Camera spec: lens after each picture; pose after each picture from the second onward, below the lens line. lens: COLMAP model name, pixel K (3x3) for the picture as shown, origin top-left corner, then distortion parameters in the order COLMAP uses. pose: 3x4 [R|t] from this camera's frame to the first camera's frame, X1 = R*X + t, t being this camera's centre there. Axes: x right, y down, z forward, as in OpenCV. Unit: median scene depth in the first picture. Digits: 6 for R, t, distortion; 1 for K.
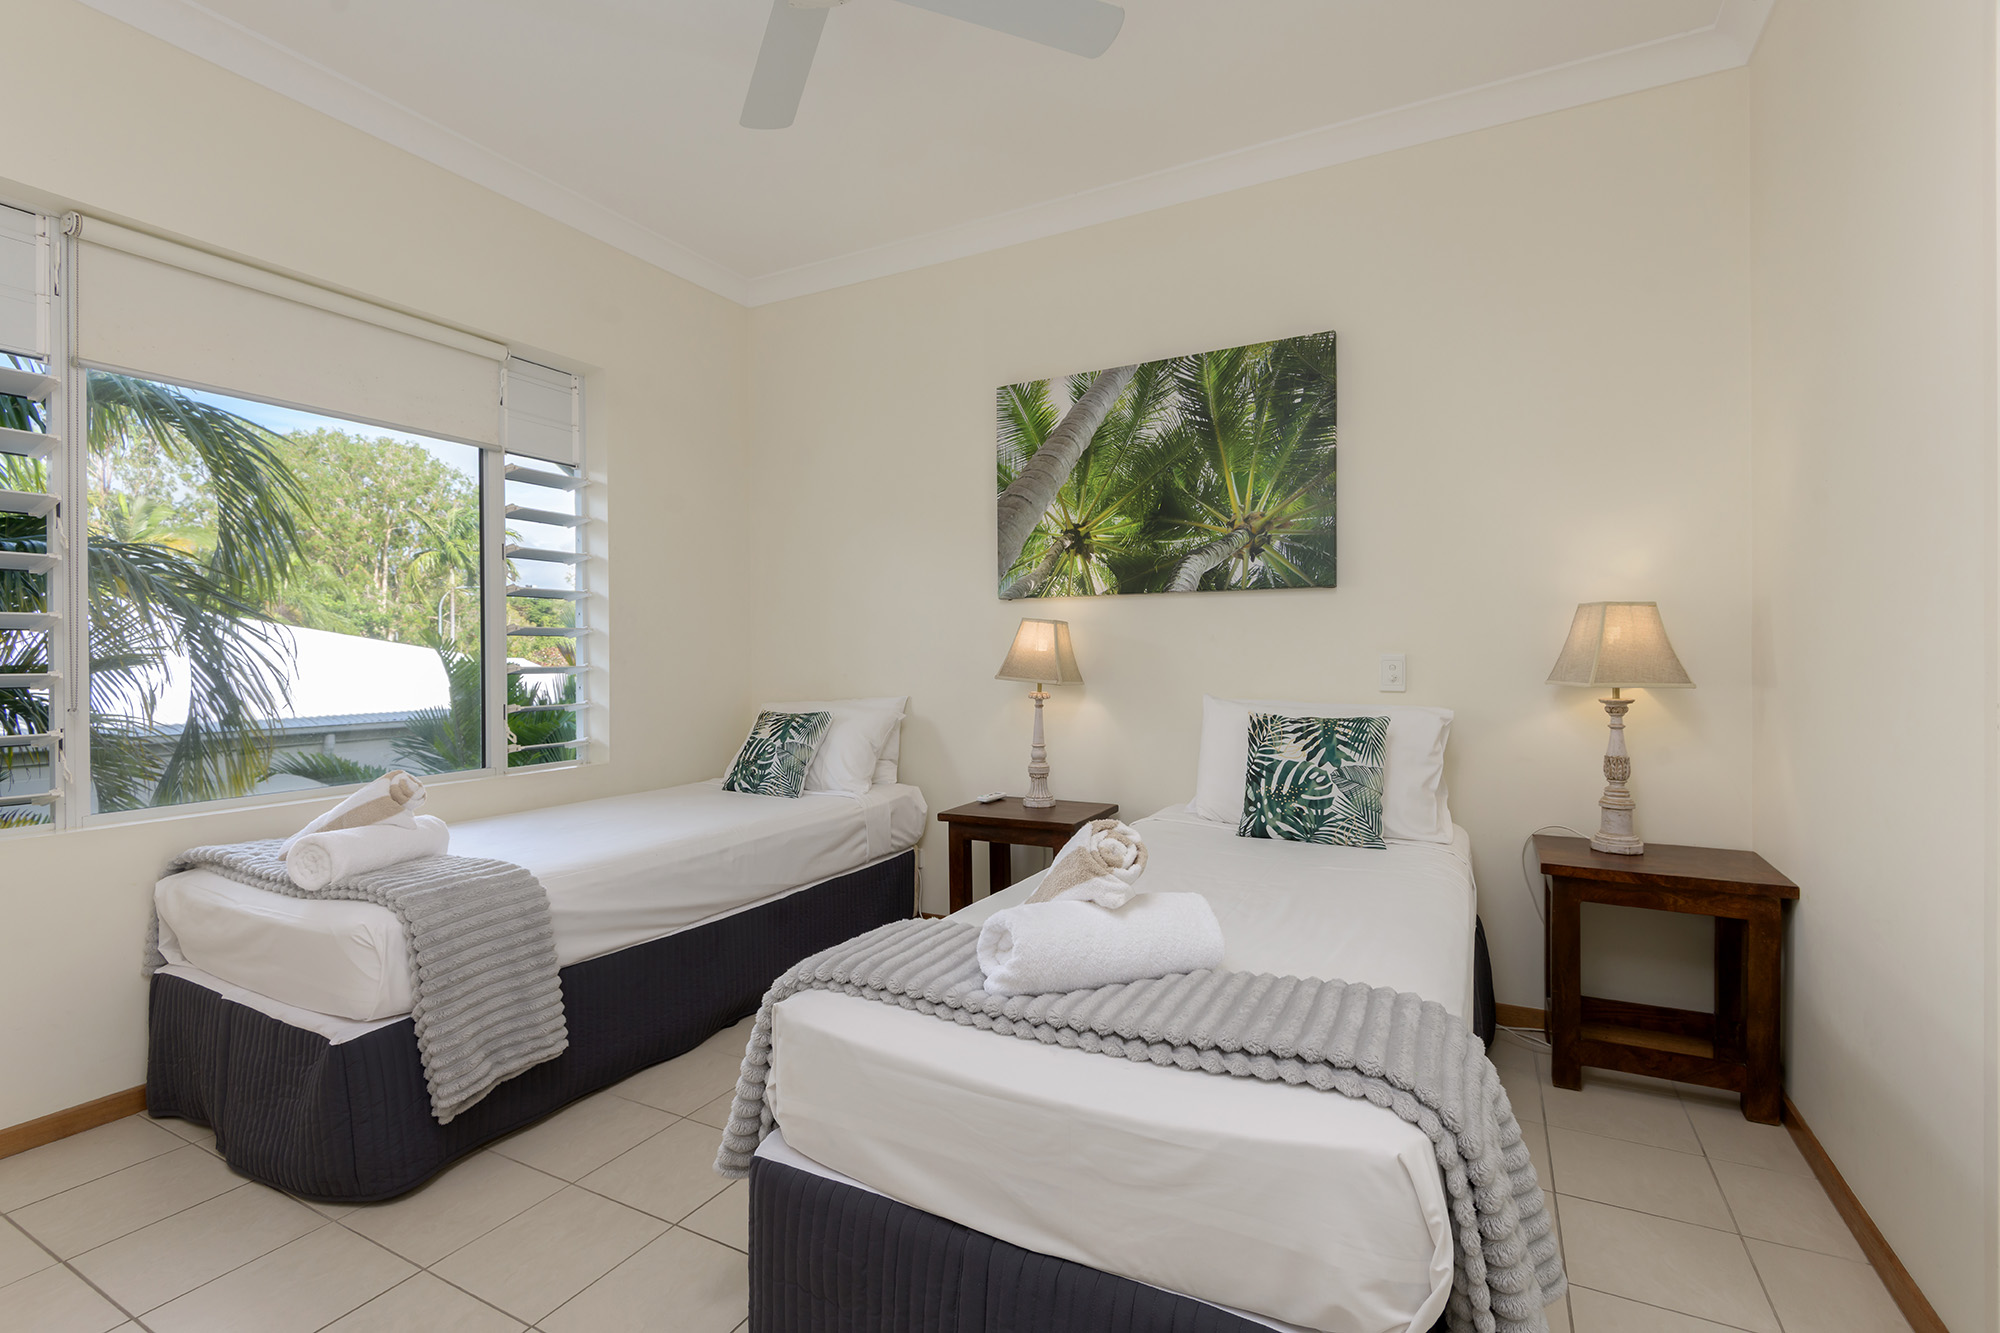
lens RADIAL K [[884.5, 0, 1000.0], [0, 884.5, 666.5], [0, 0, 1]] dist [-0.000150, 0.000011]
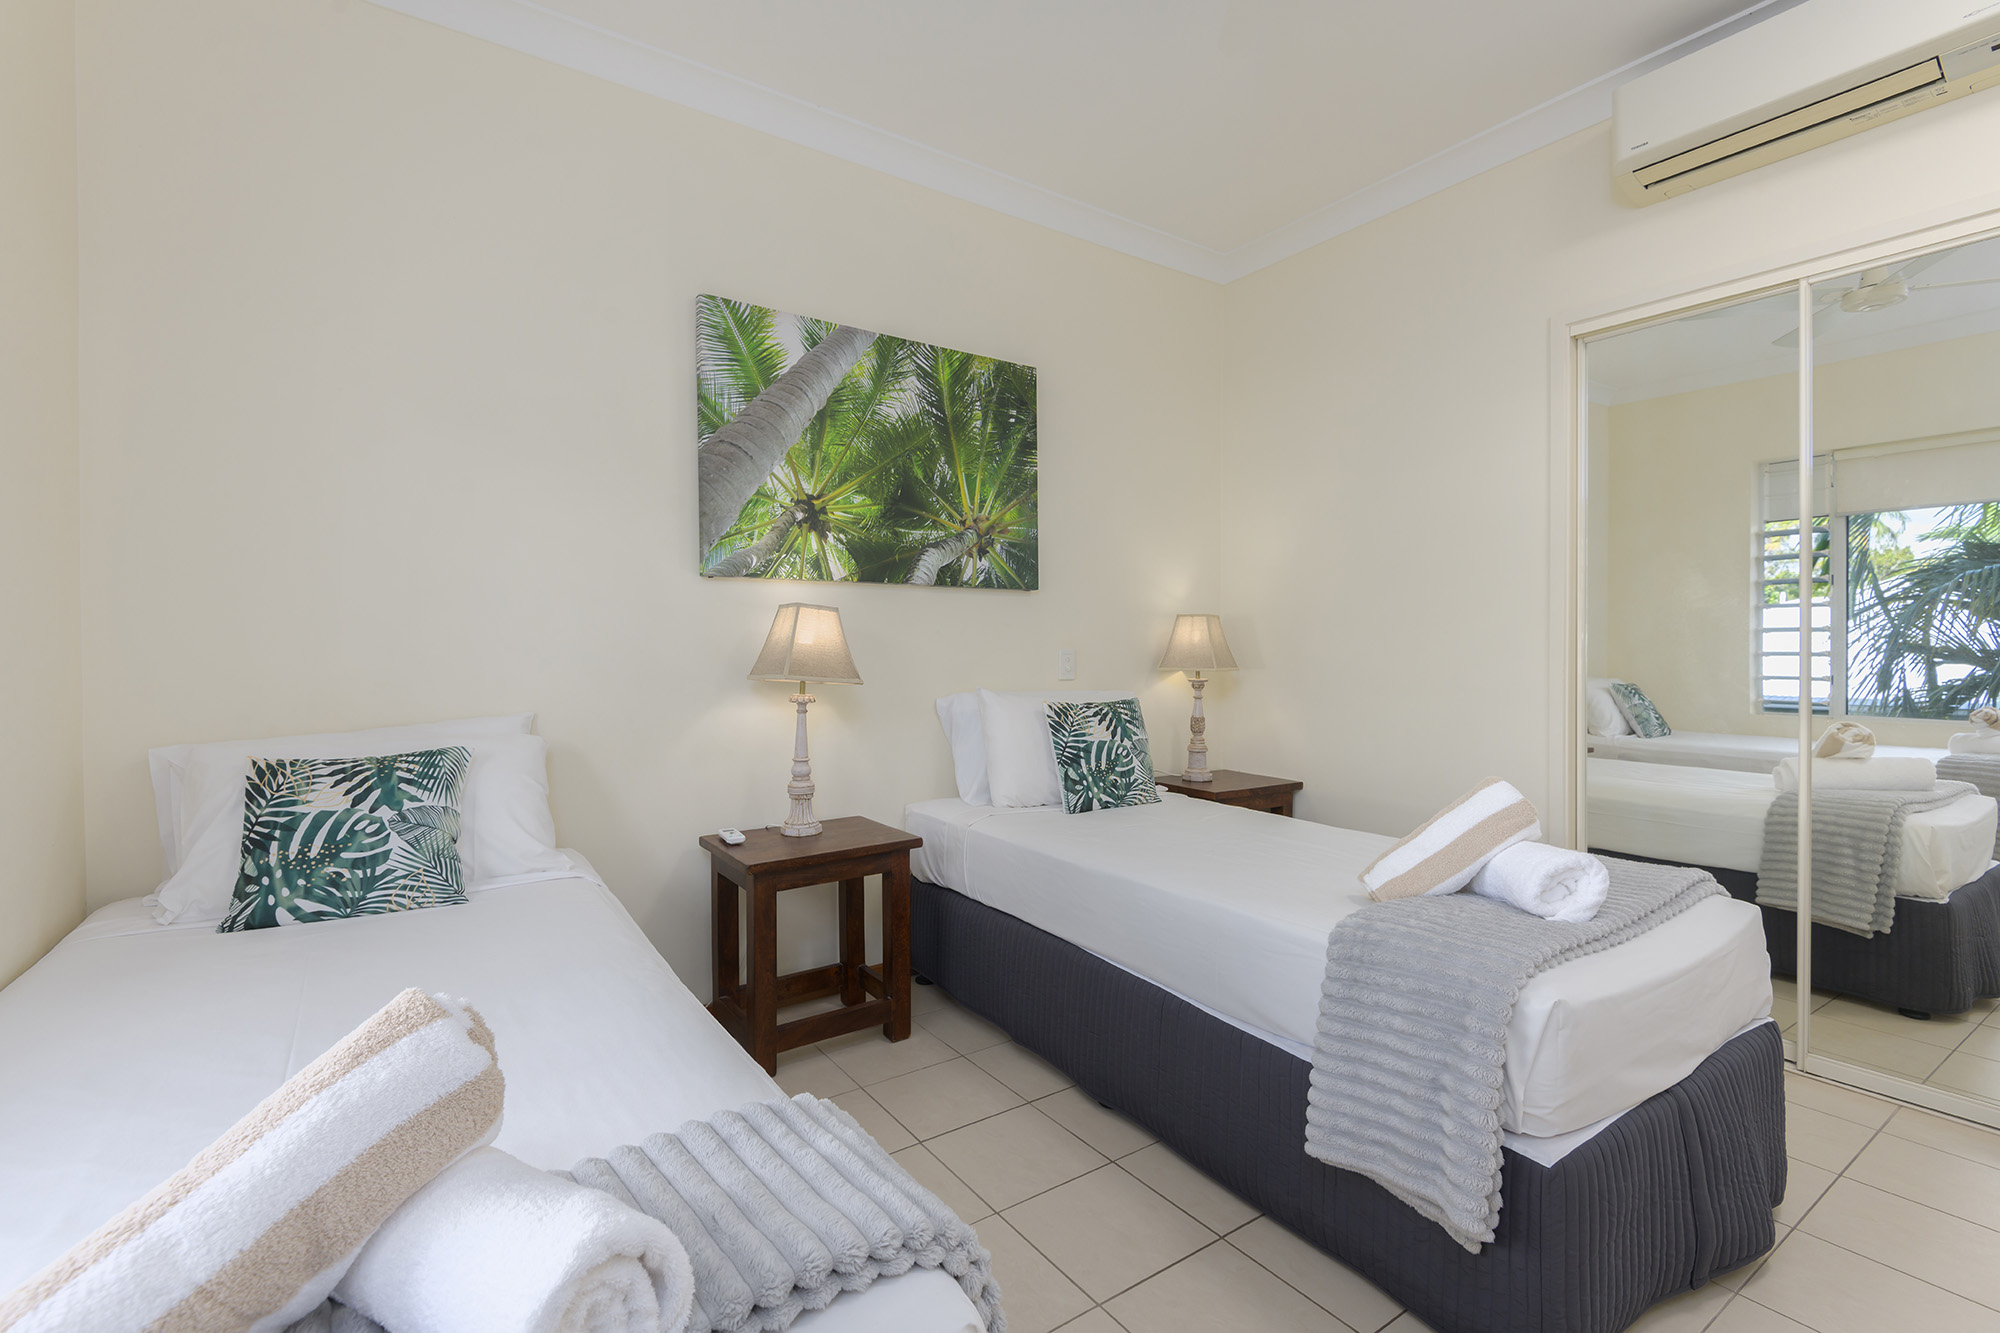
lens RADIAL K [[963.2, 0, 1000.0], [0, 963.2, 666.5], [0, 0, 1]] dist [0.024970, -0.000069]
pose [[0.416569, -0.003171, 0.909099, -0.700835], [0.024923, 0.999658, -0.007934, 0.015234], [-0.908763, 0.025963, 0.416505, 0.472464]]
